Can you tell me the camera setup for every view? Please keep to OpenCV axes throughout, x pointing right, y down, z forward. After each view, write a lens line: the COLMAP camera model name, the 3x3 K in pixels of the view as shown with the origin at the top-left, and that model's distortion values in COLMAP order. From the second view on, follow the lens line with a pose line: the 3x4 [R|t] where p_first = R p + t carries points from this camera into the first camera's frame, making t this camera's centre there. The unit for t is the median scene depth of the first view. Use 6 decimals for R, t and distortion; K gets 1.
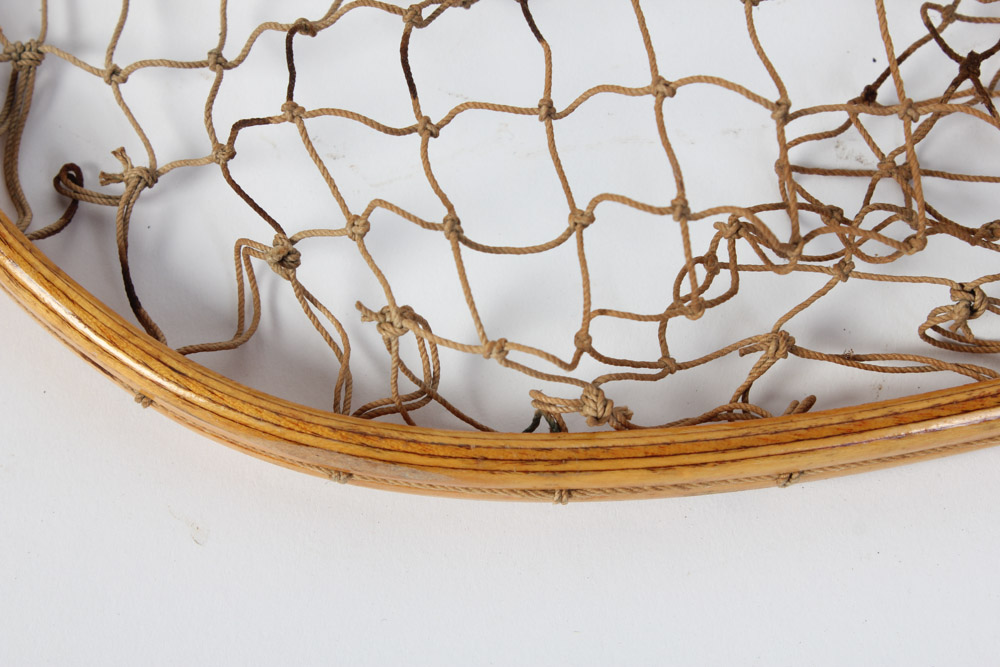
lens RADIAL K [[2336.5, 0, 500.0], [0, 2336.5, 333.5], [0, 0, 1]] dist [0.060453, 0.274073]
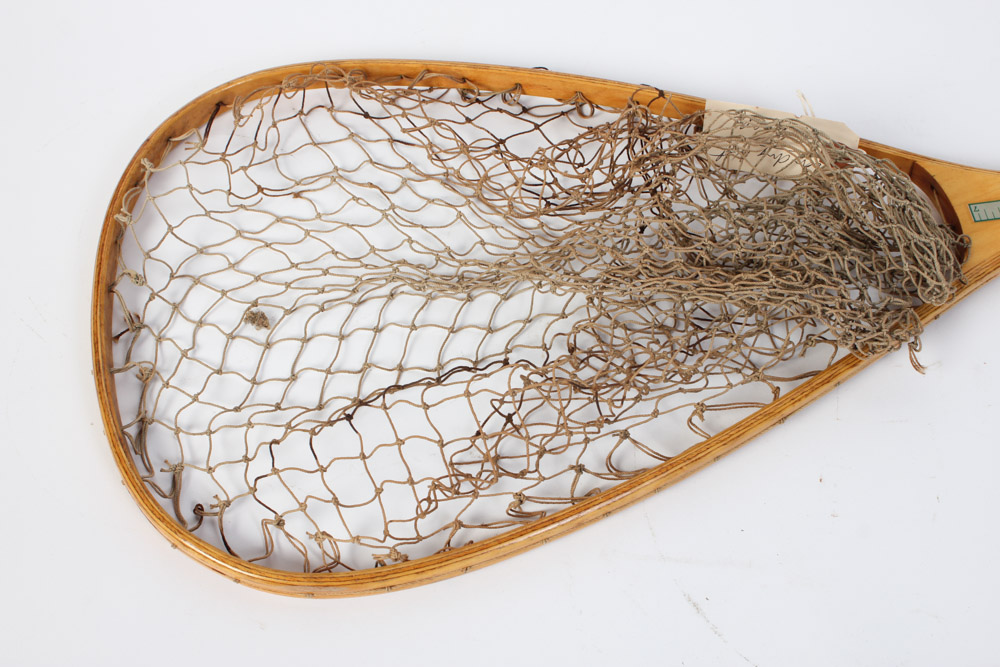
lens RADIAL K [[1377.0, 0, 500.0], [0, 1377.0, 333.5], [0, 0, 1]] dist [-0.035925, -0.012685]
pose [[0.984151, -0.154459, 0.087111, 0.061272], [0.168810, 0.966470, -0.193489, 0.113228], [-0.054304, 0.205127, 0.977228, -0.686990]]
